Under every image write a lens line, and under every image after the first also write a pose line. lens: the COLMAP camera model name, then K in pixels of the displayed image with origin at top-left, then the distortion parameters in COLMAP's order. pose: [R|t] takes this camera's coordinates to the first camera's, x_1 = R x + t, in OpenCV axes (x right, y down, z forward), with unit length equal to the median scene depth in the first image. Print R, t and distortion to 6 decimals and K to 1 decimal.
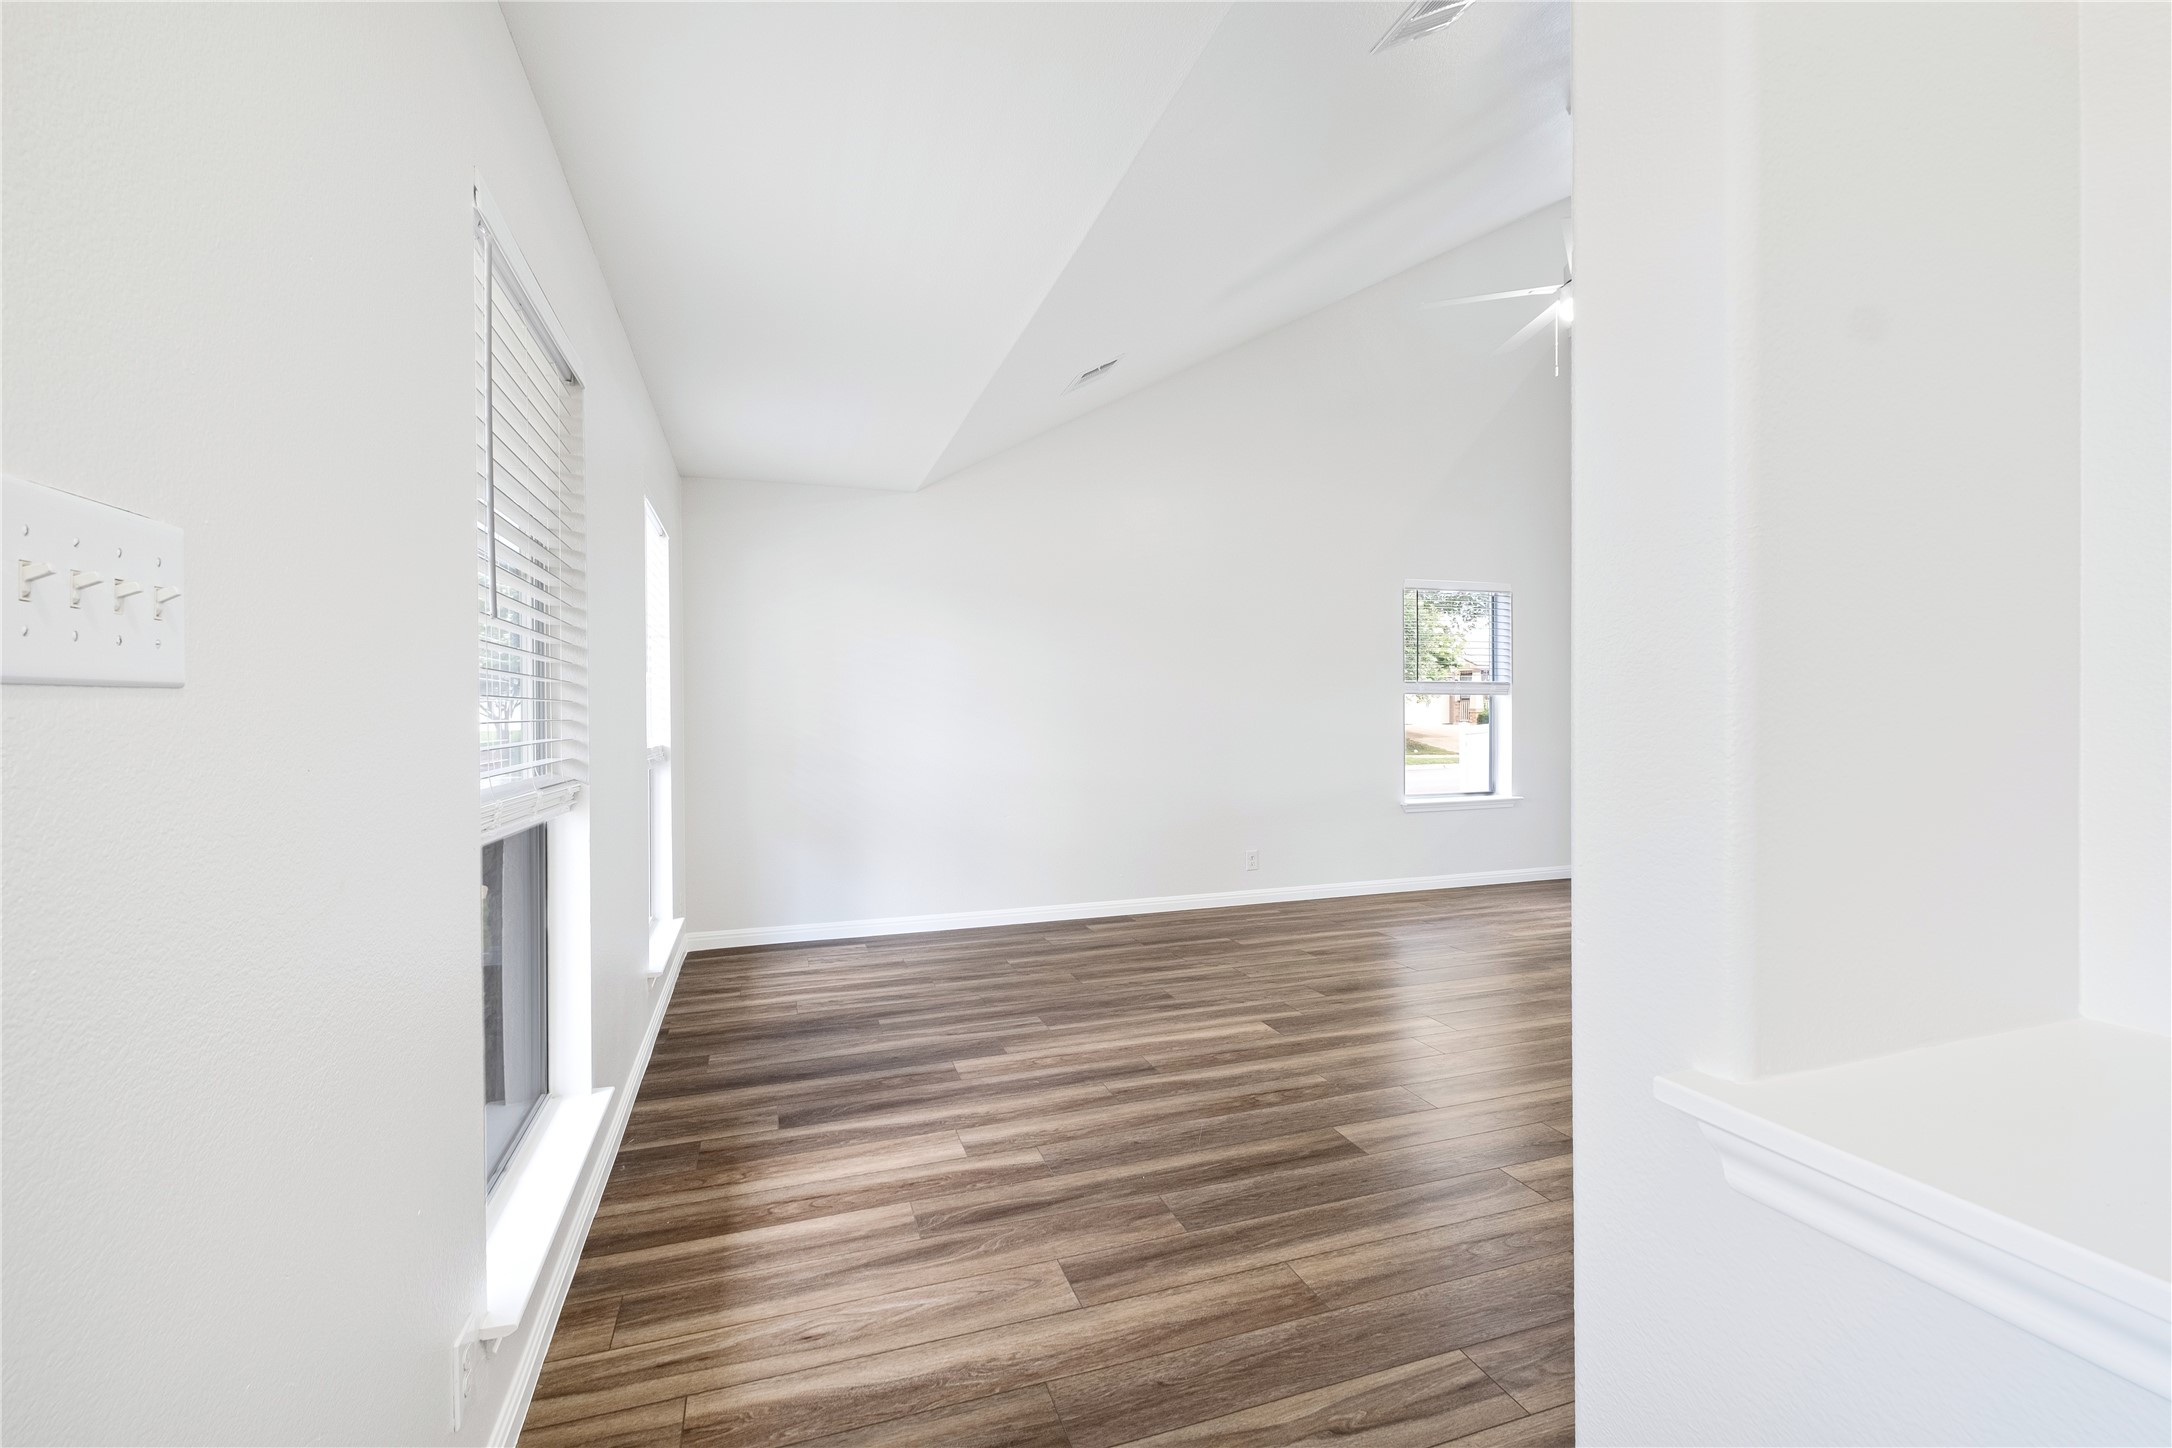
lens RADIAL K [[941.2, 0, 1093.5], [0, 941.2, 717.4], [0, 0, 1]] dist [0.004799, -0.007134]
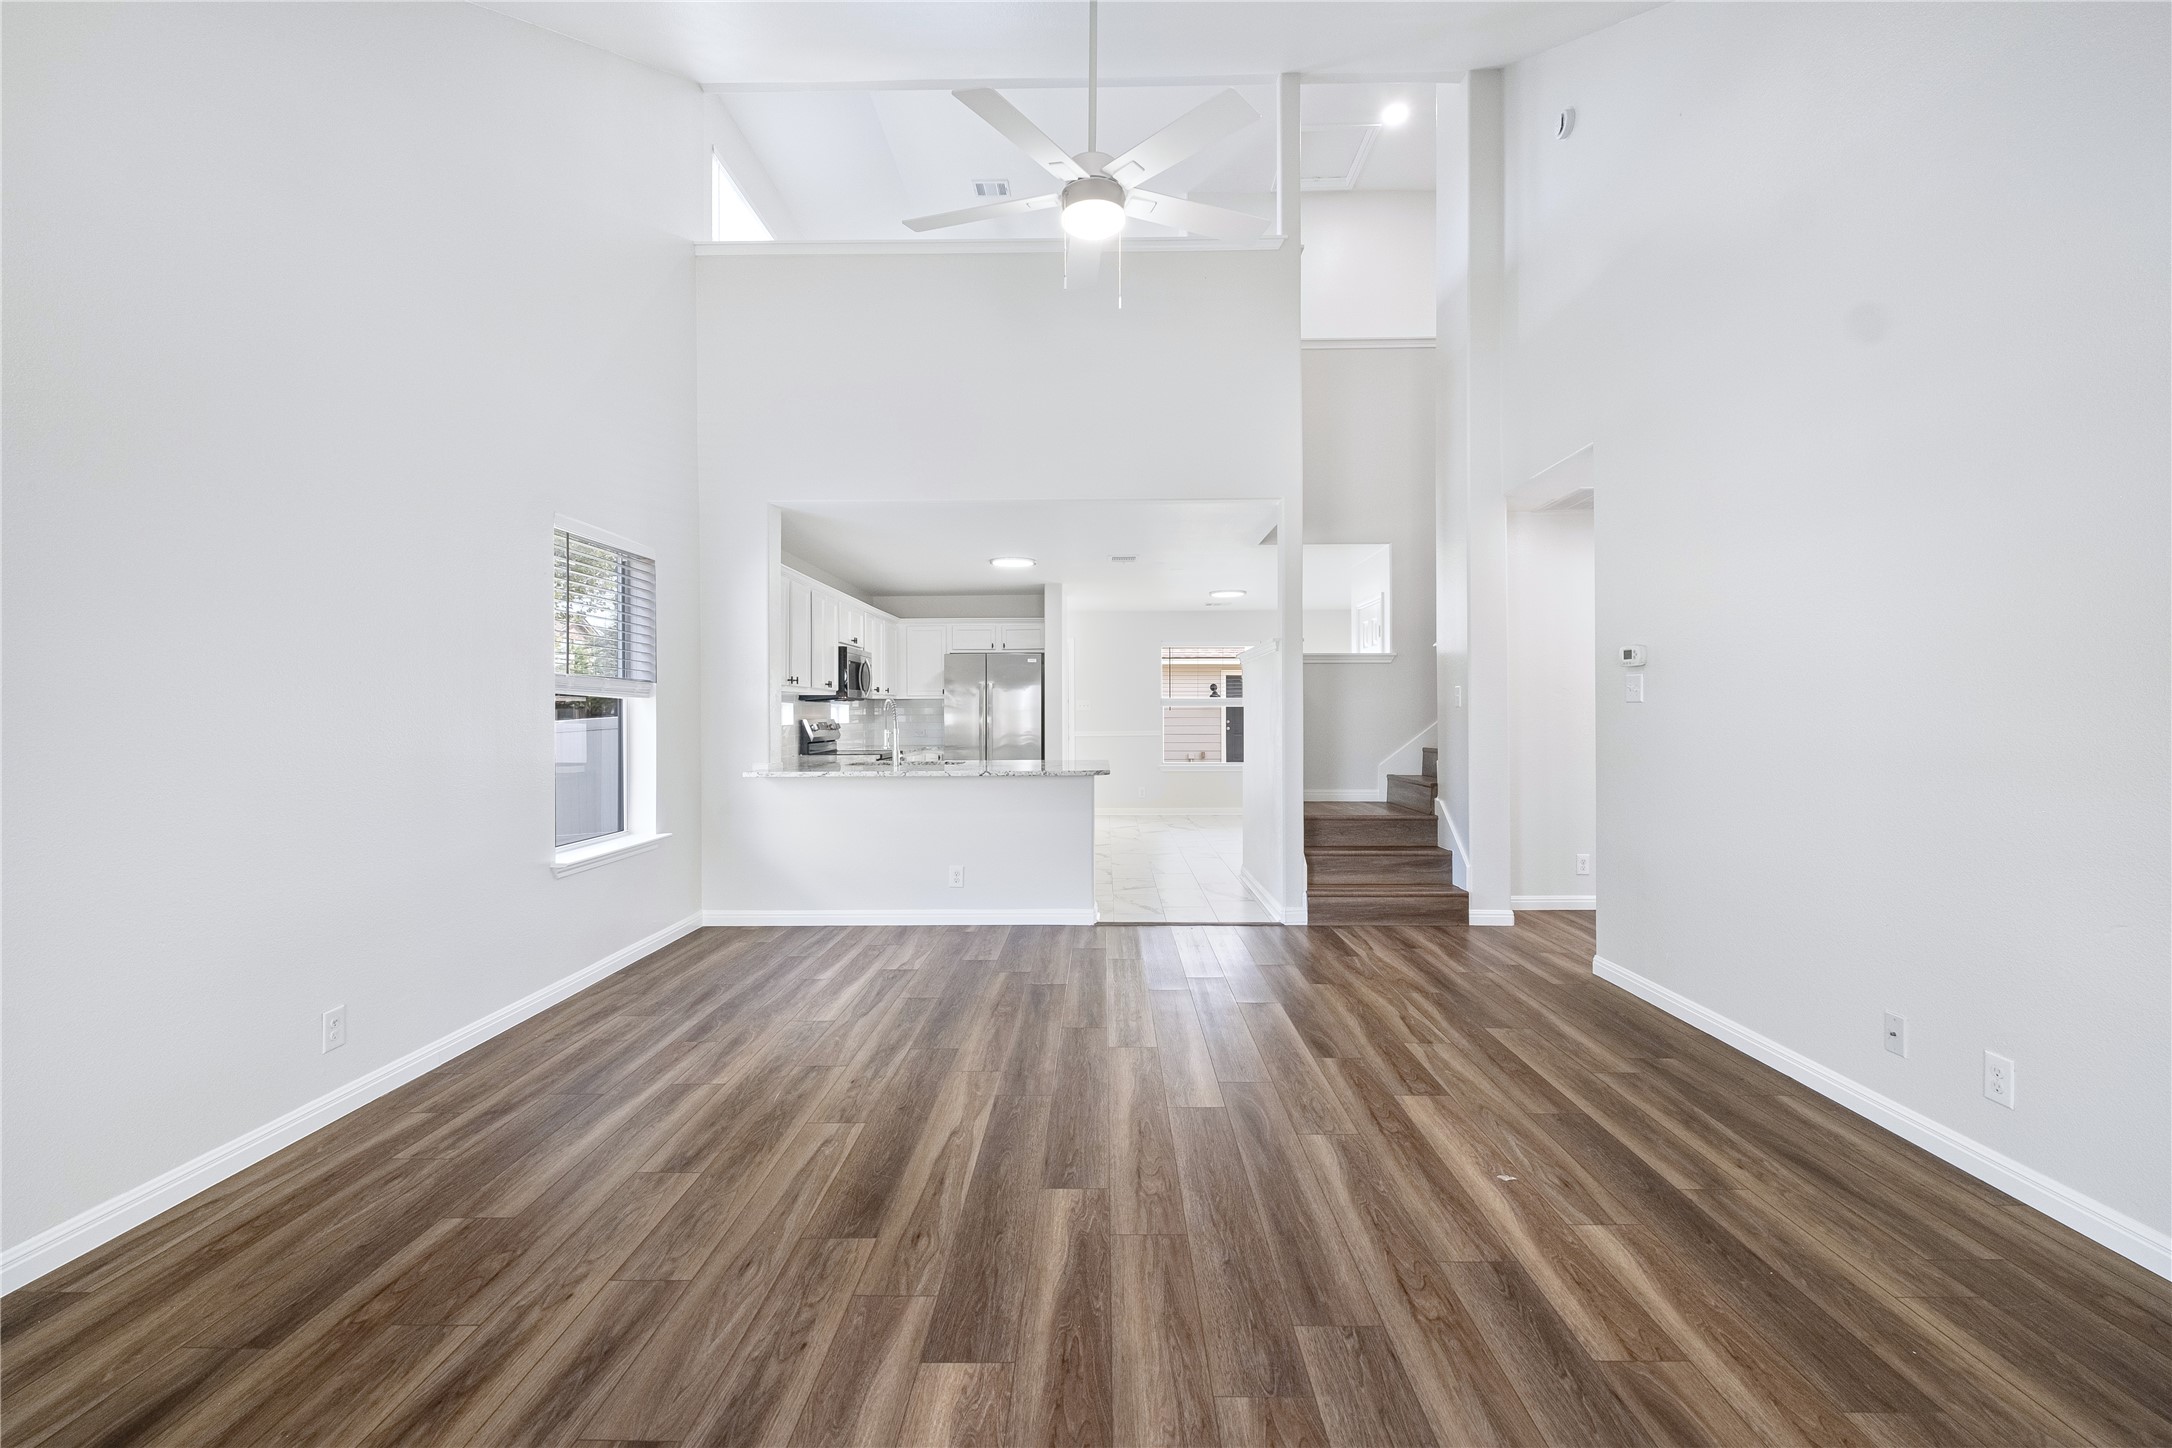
lens RADIAL K [[941.2, 0, 1093.5], [0, 941.2, 717.4], [0, 0, 1]] dist [0.004799, -0.007134]
pose [[0.339468, -0.000164, 0.940617, -0.240171], [0.010790, 0.999935, -0.003720, -0.002603], [-0.940556, 0.011412, 0.339448, 0.742557]]
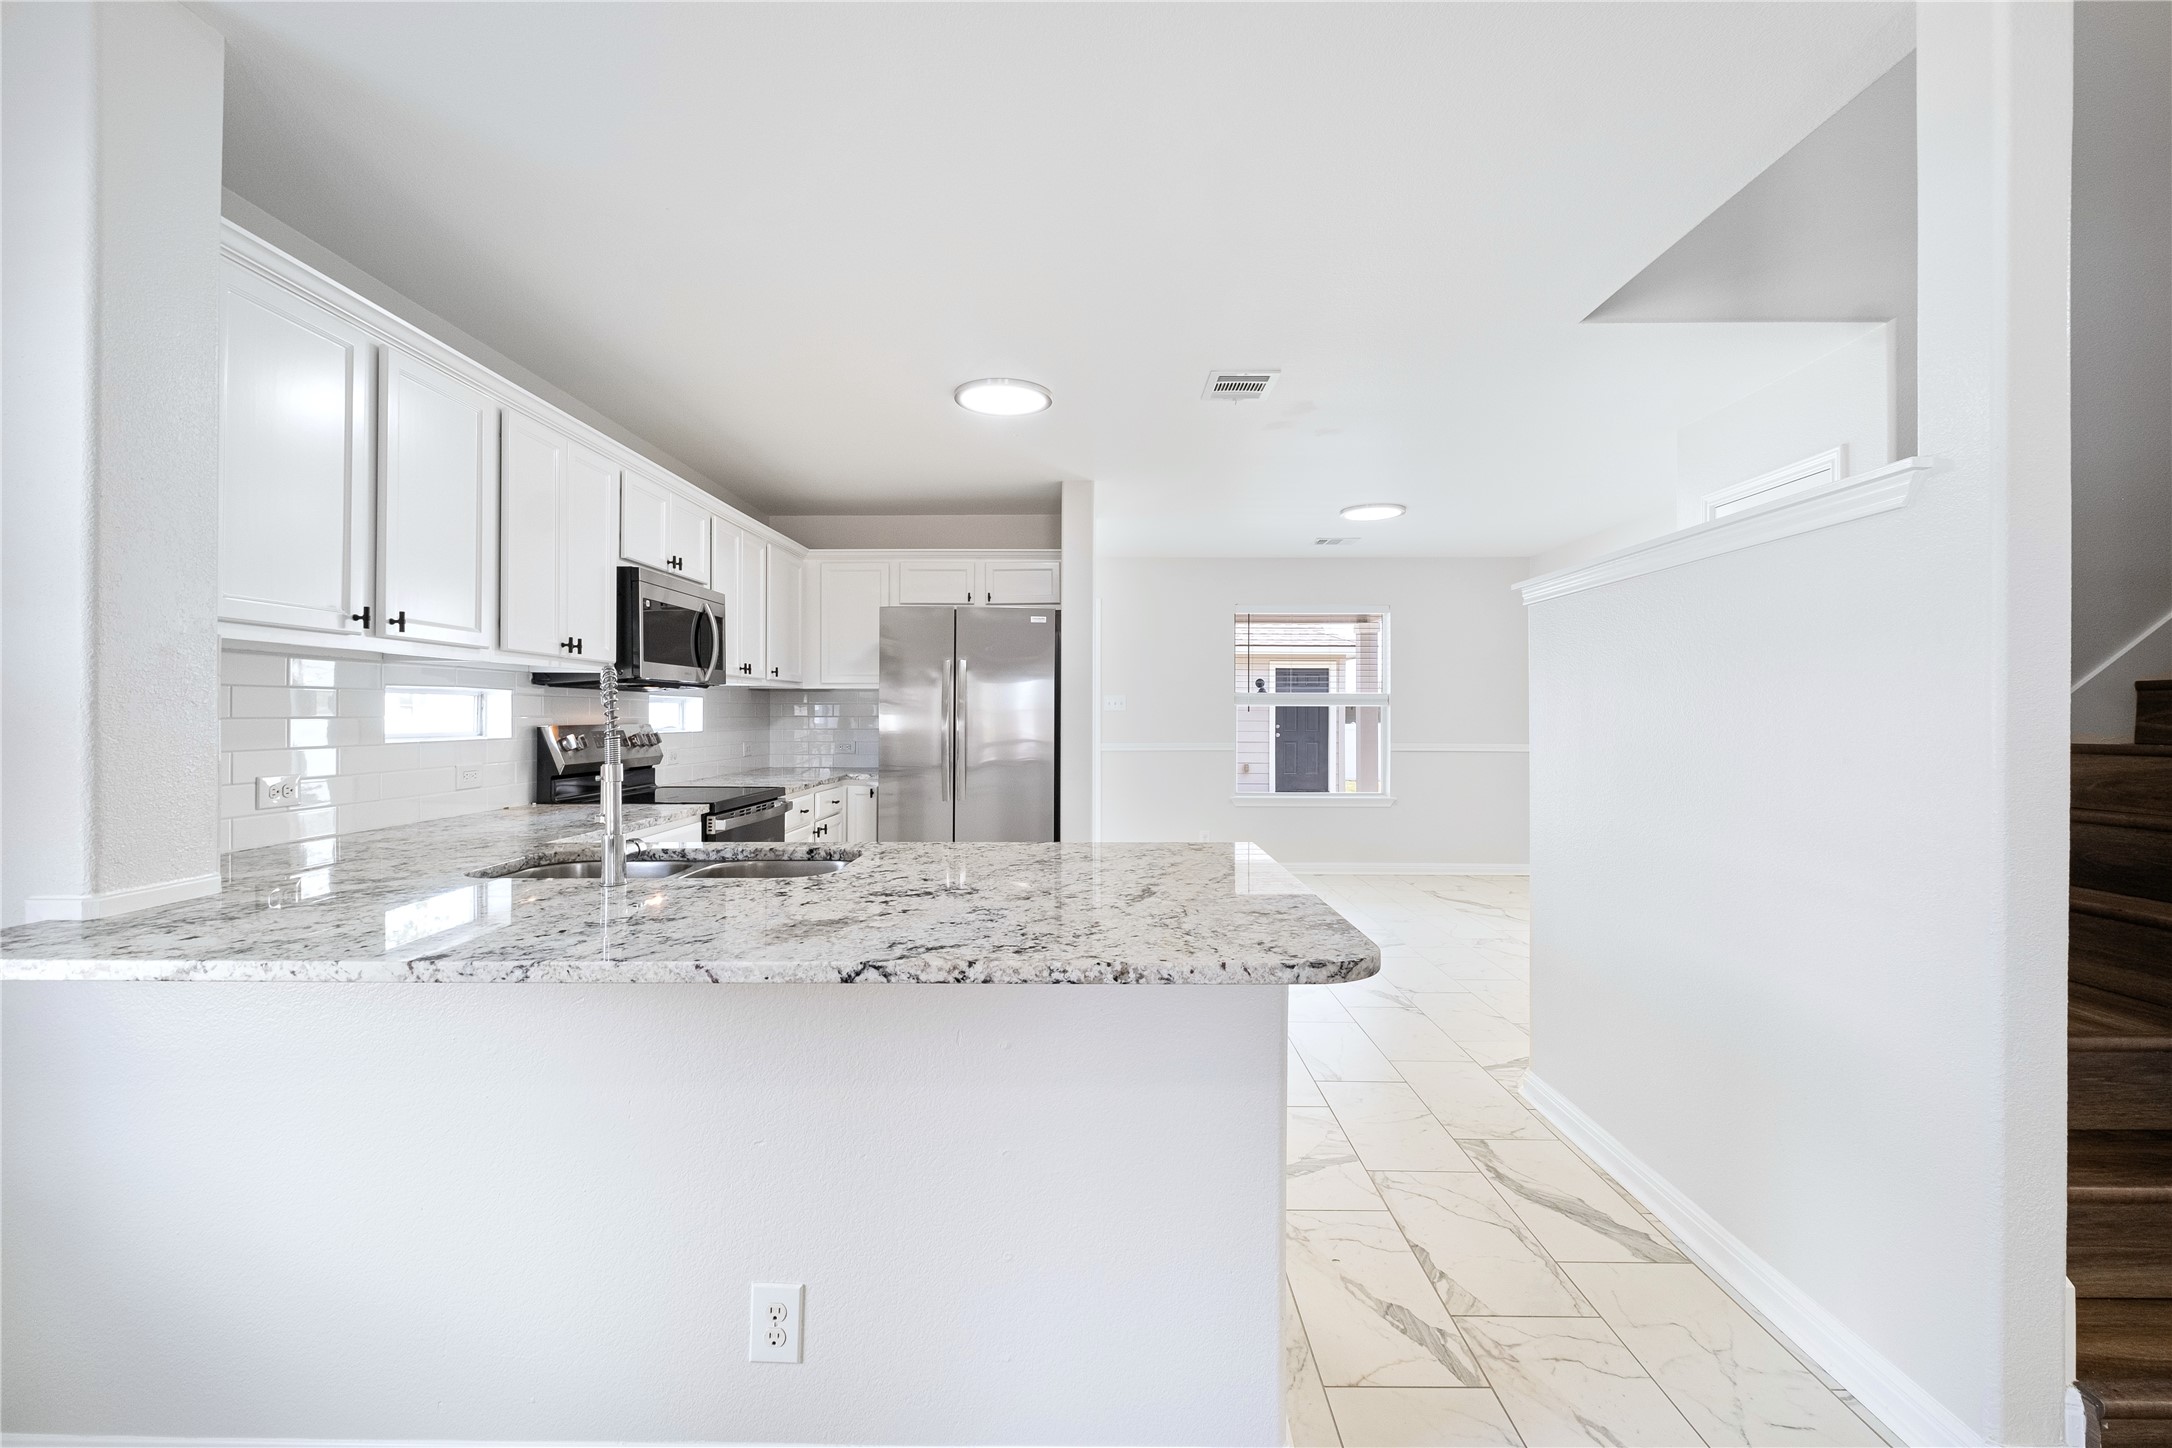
lens RADIAL K [[941.2, 0, 1093.5], [0, 941.2, 717.4], [0, 0, 1]] dist [0.004799, -0.007134]
pose [[0.335589, 0.002994, 0.942004, 0.726189], [0.003761, 0.999983, -0.004518, -0.014263], [-0.942001, 0.005059, 0.335572, 1.178355]]
